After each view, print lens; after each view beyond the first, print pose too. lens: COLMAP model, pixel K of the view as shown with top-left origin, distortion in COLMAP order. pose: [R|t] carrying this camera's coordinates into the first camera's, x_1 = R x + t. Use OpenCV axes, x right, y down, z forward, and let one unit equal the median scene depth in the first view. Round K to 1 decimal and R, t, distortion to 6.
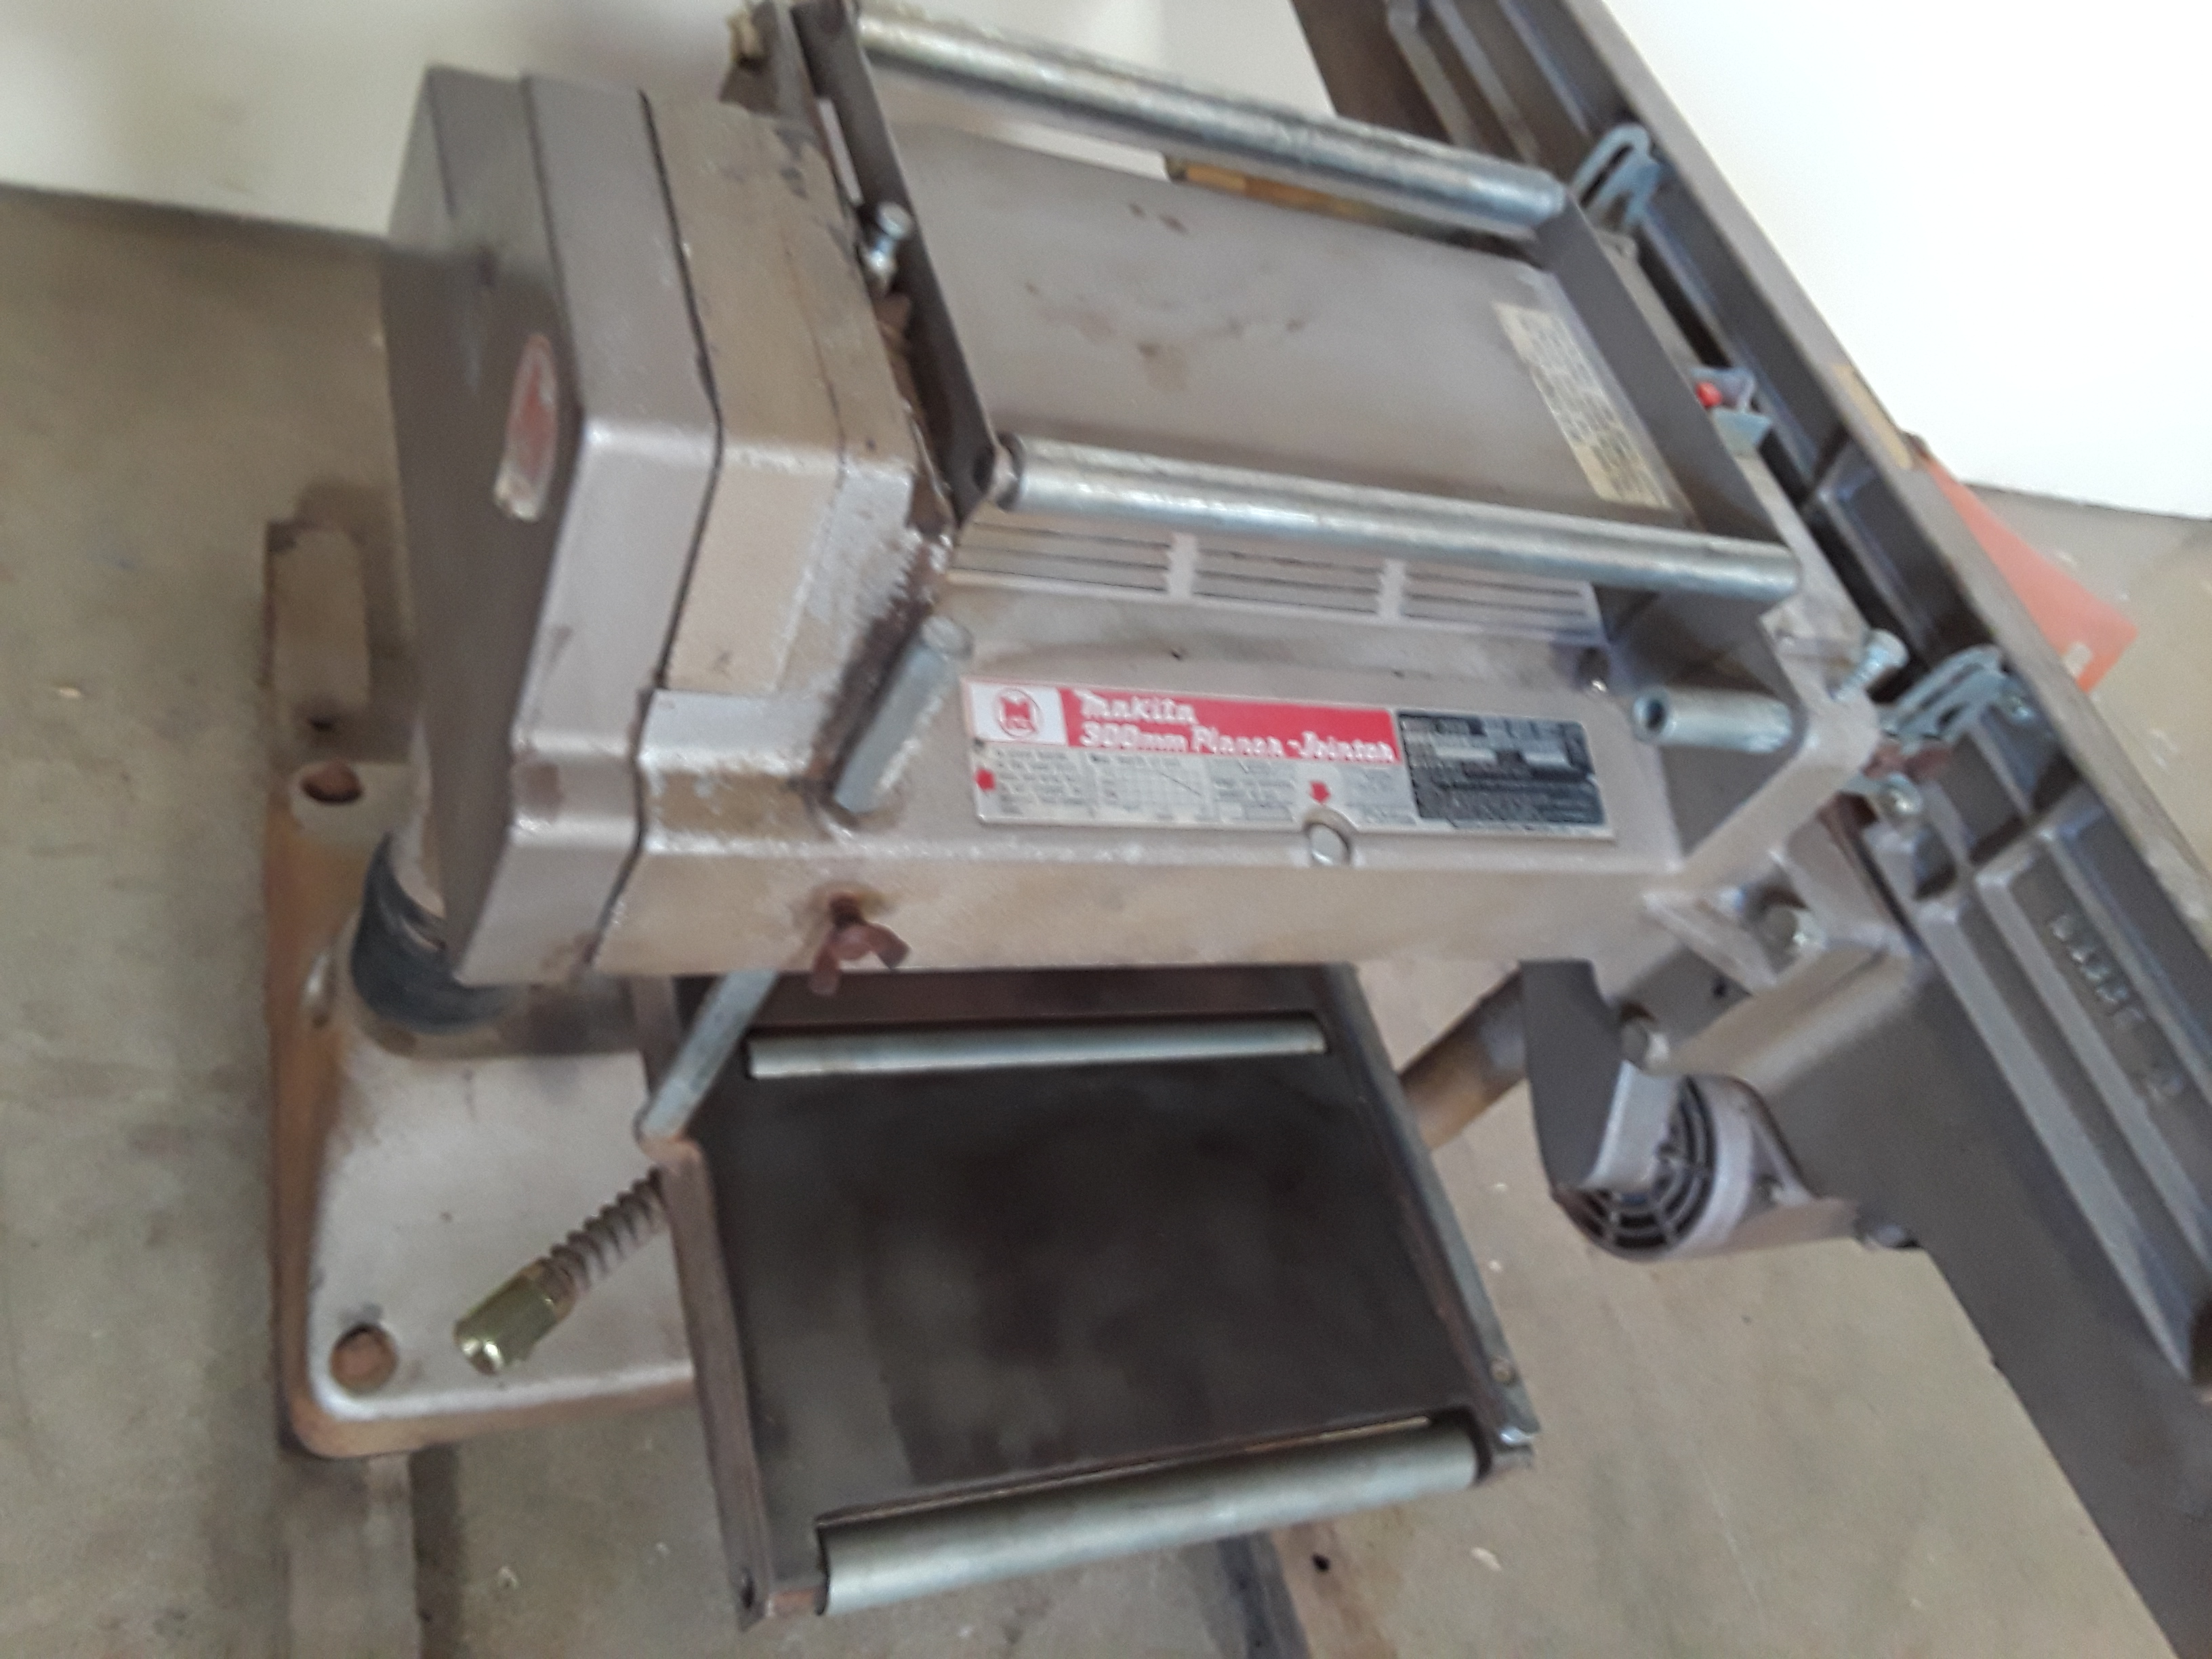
lens RADIAL K [[1816.9, 0, 1106.0], [0, 1816.9, 829.5], [0, 0, 1]] dist [0.151169, -0.528900]
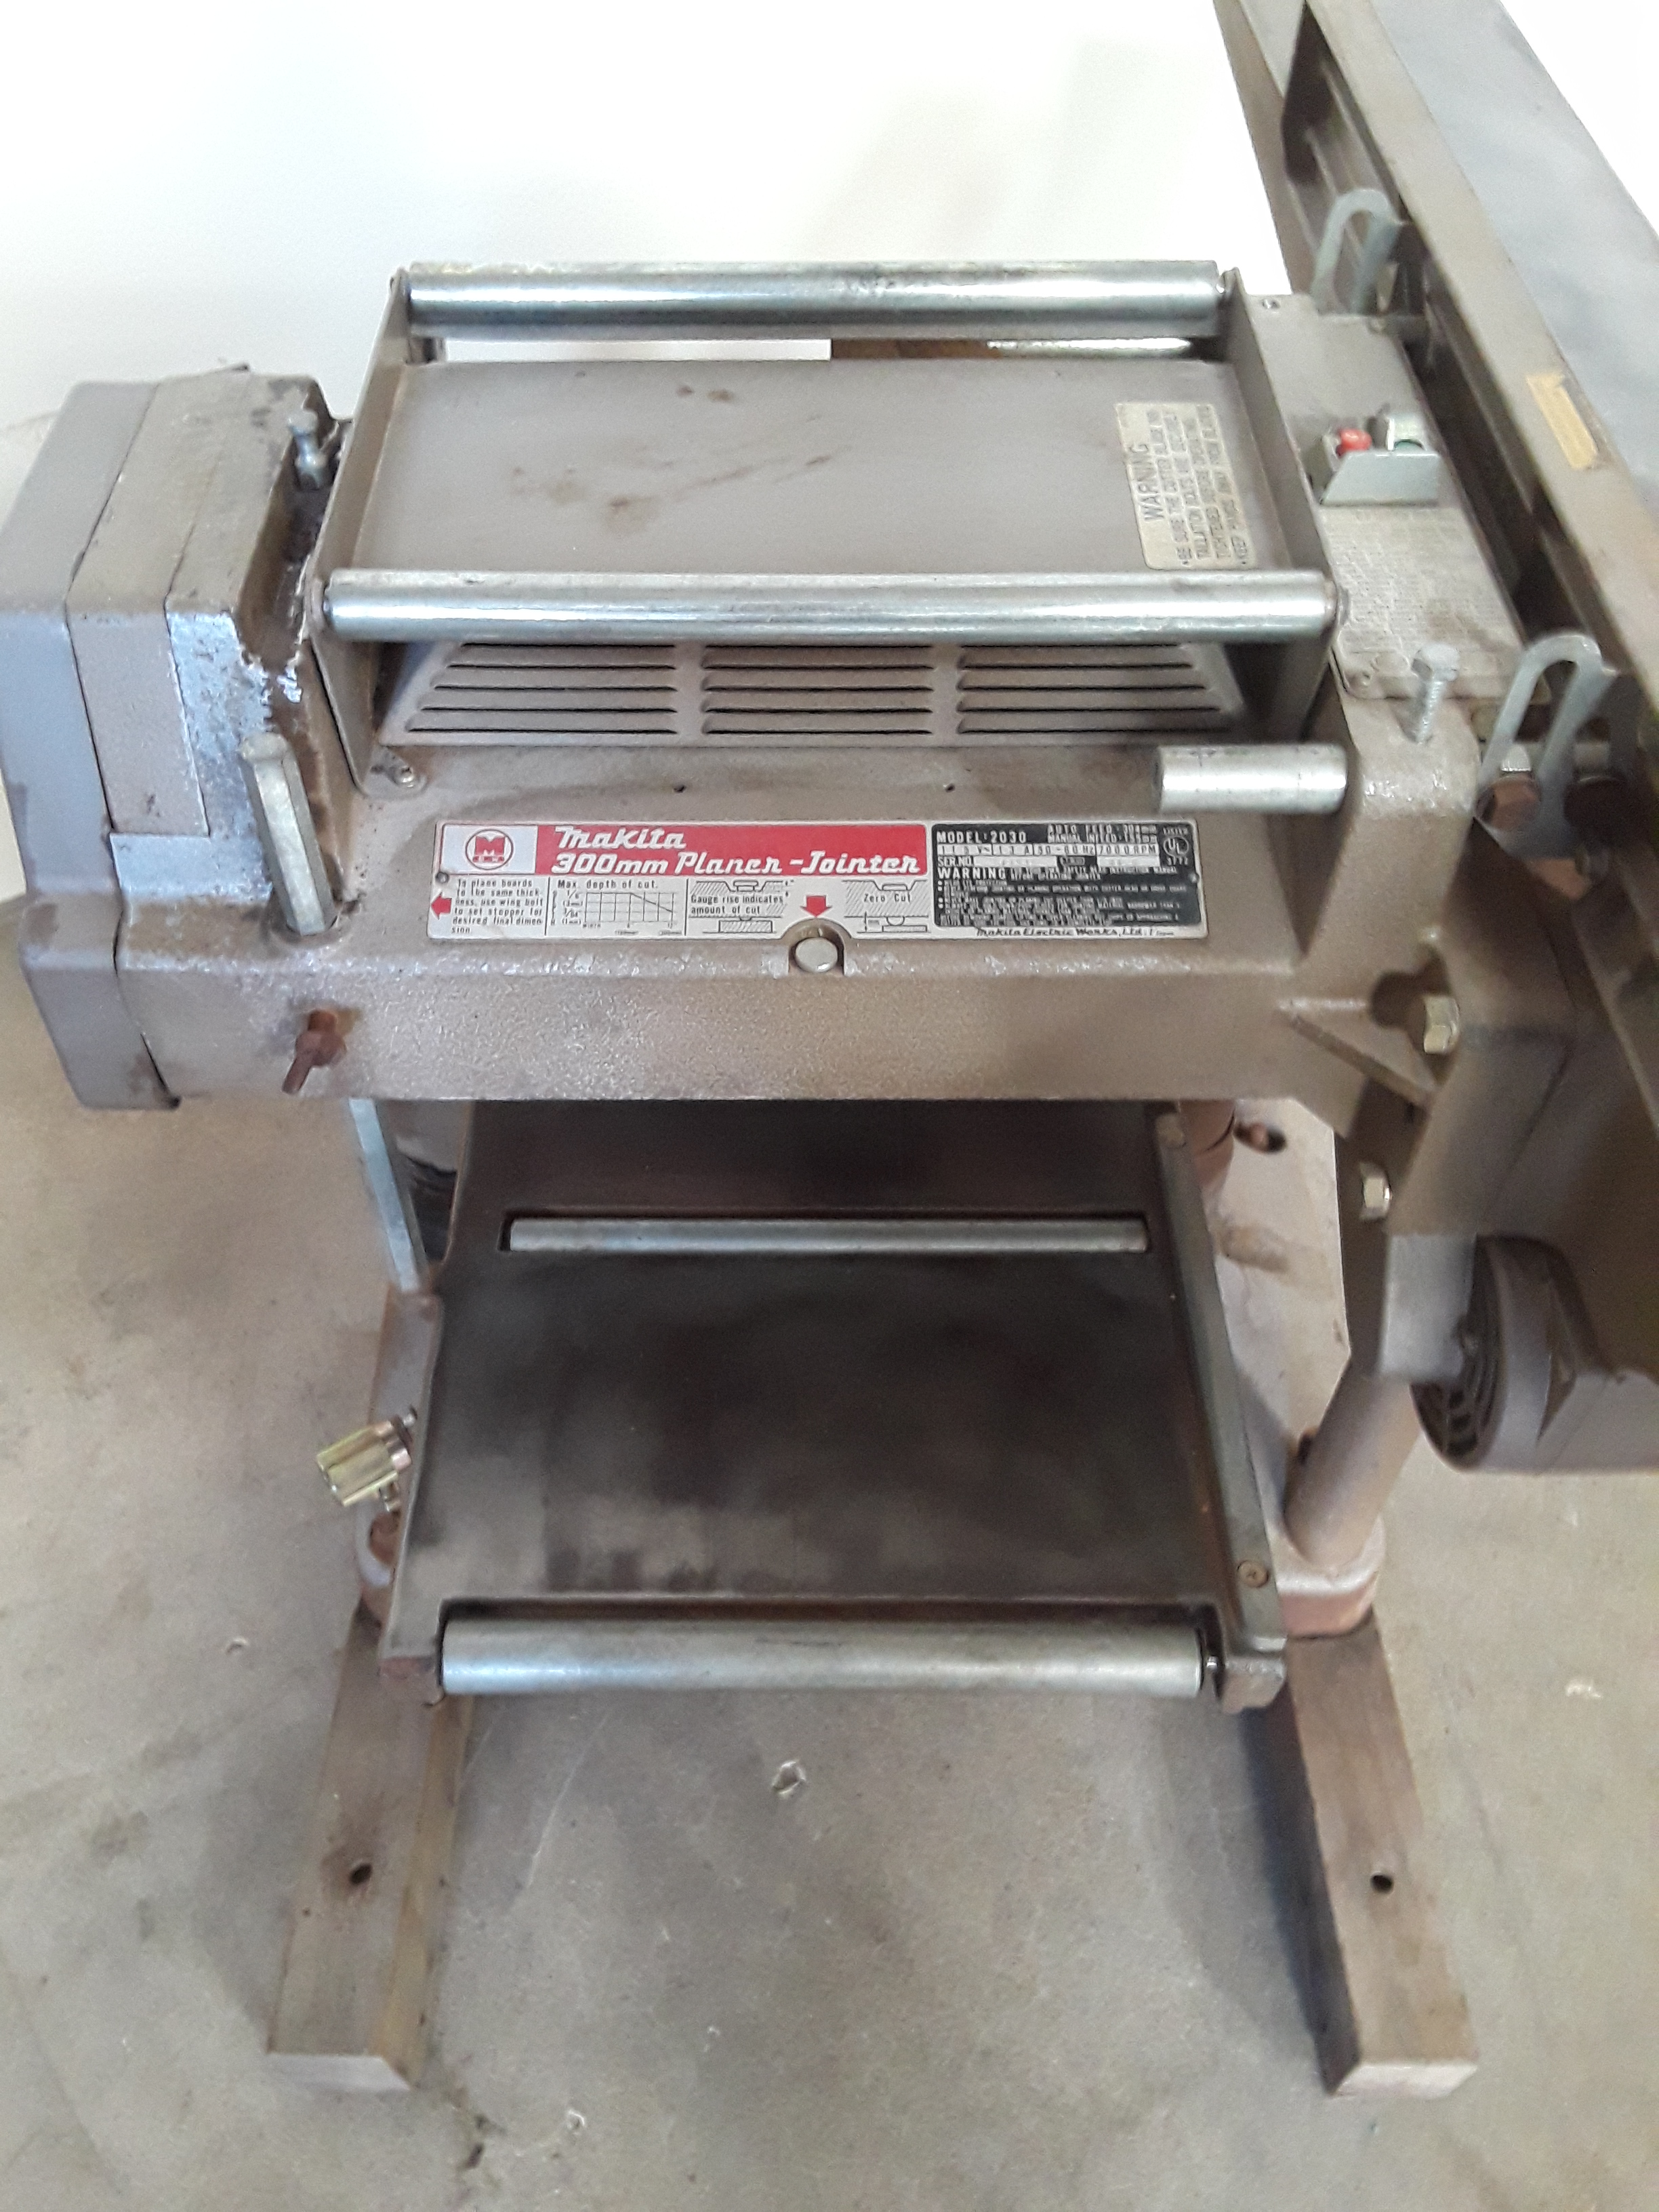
lens RADIAL K [[1816.9, 0, 784.3], [0, 1816.9, 1111.6], [0, 0, 1]] dist [0.151169, -0.528900]
pose [[0.863326, -0.067306, -0.500138, 0.611646], [0.021227, 0.995032, -0.097264, 0.194272], [0.504200, 0.073354, 0.860466, 0.144246]]
